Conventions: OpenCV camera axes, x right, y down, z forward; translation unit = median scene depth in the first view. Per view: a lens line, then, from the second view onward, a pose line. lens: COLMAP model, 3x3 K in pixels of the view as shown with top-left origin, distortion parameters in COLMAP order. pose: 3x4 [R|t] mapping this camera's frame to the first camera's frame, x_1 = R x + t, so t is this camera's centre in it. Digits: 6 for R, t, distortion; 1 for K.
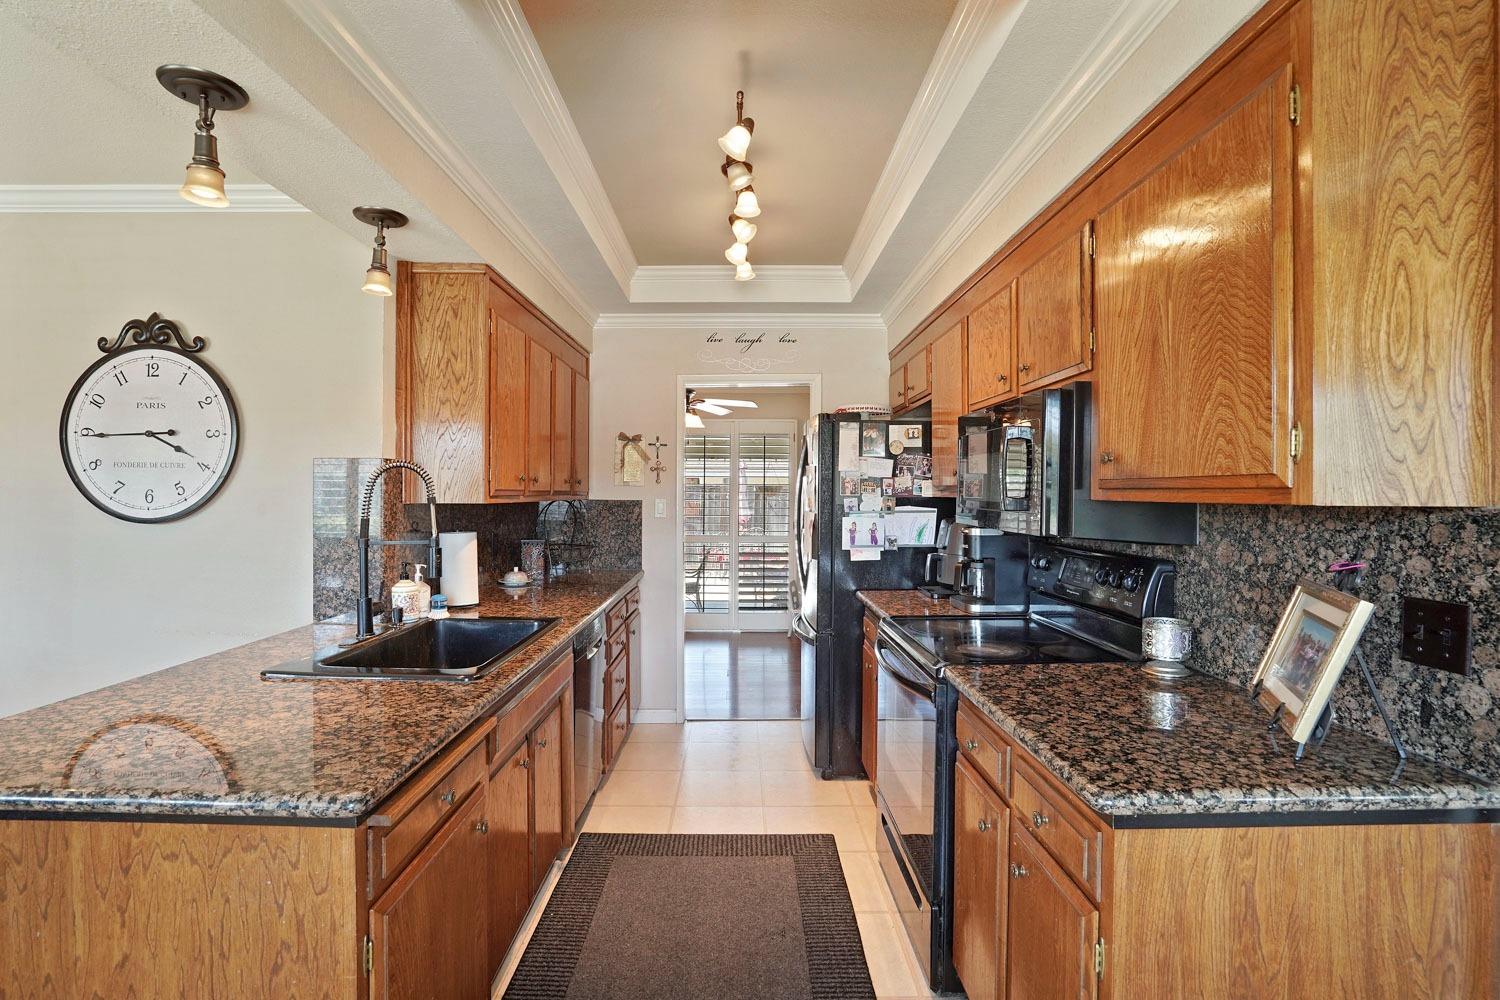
lens RADIAL K [[705.8, 0, 751.5], [0, 705.8, 494.0], [0, 0, 1]] dist [-0.005267, 0.000539]
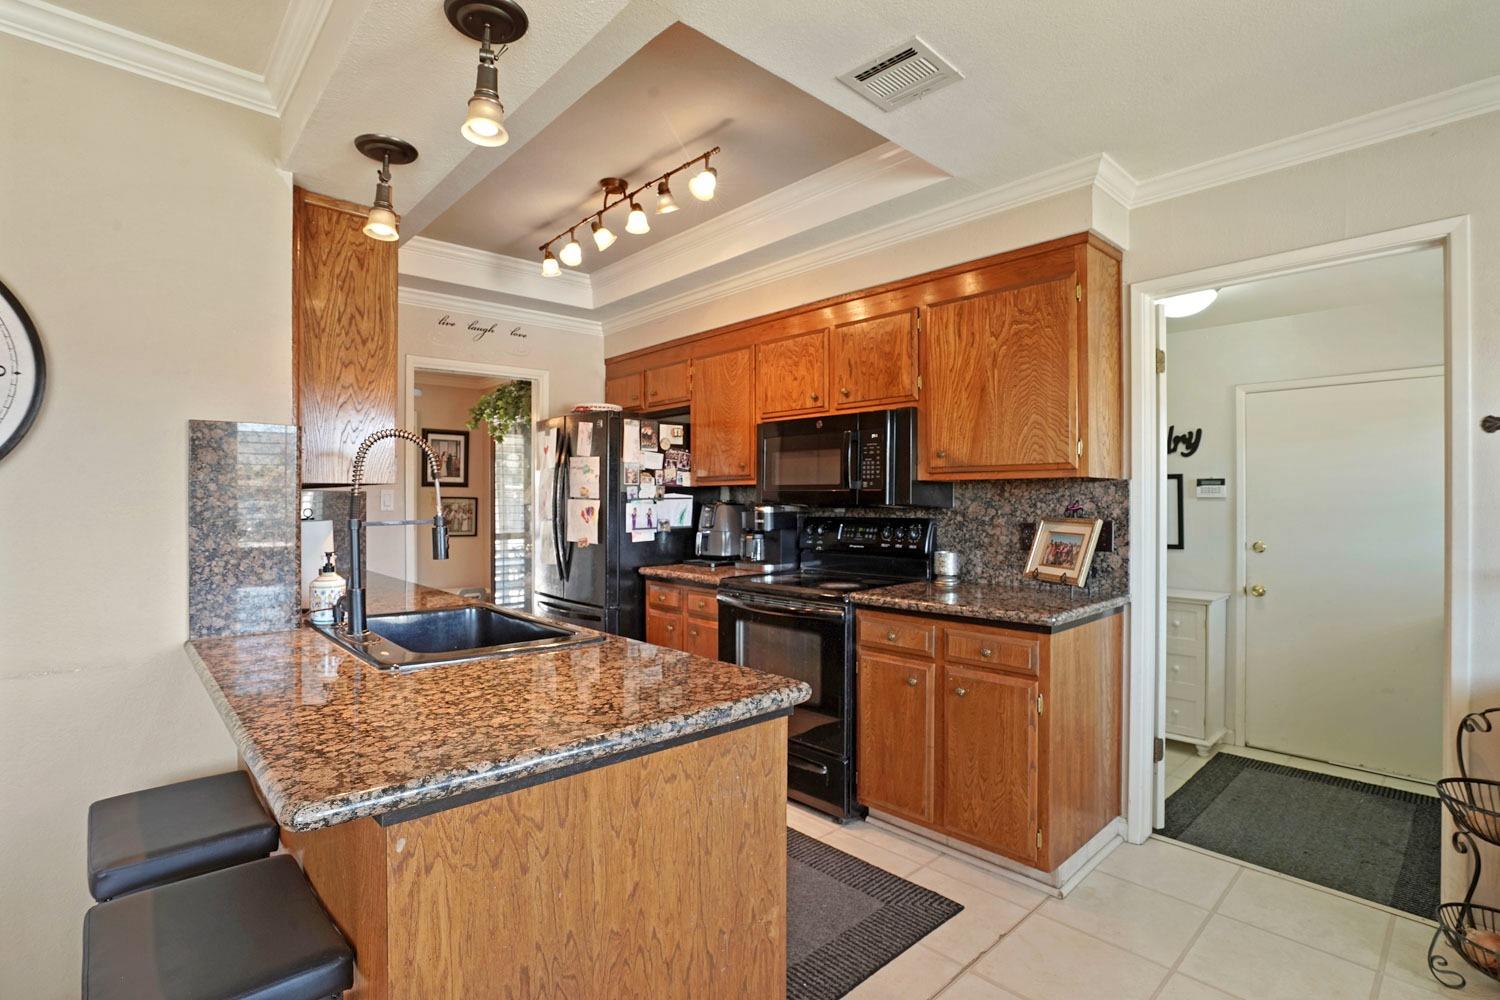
lens RADIAL K [[705.8, 0, 754.8], [0, 705.8, 500.4], [0, 0, 1]] dist [-0.005267, 0.000539]
pose [[0.738034, -0.007115, 0.674726, -0.912823], [0.005880, 0.999974, 0.004113, 0.046304], [-0.674738, 0.000931, 0.738057, 0.056546]]
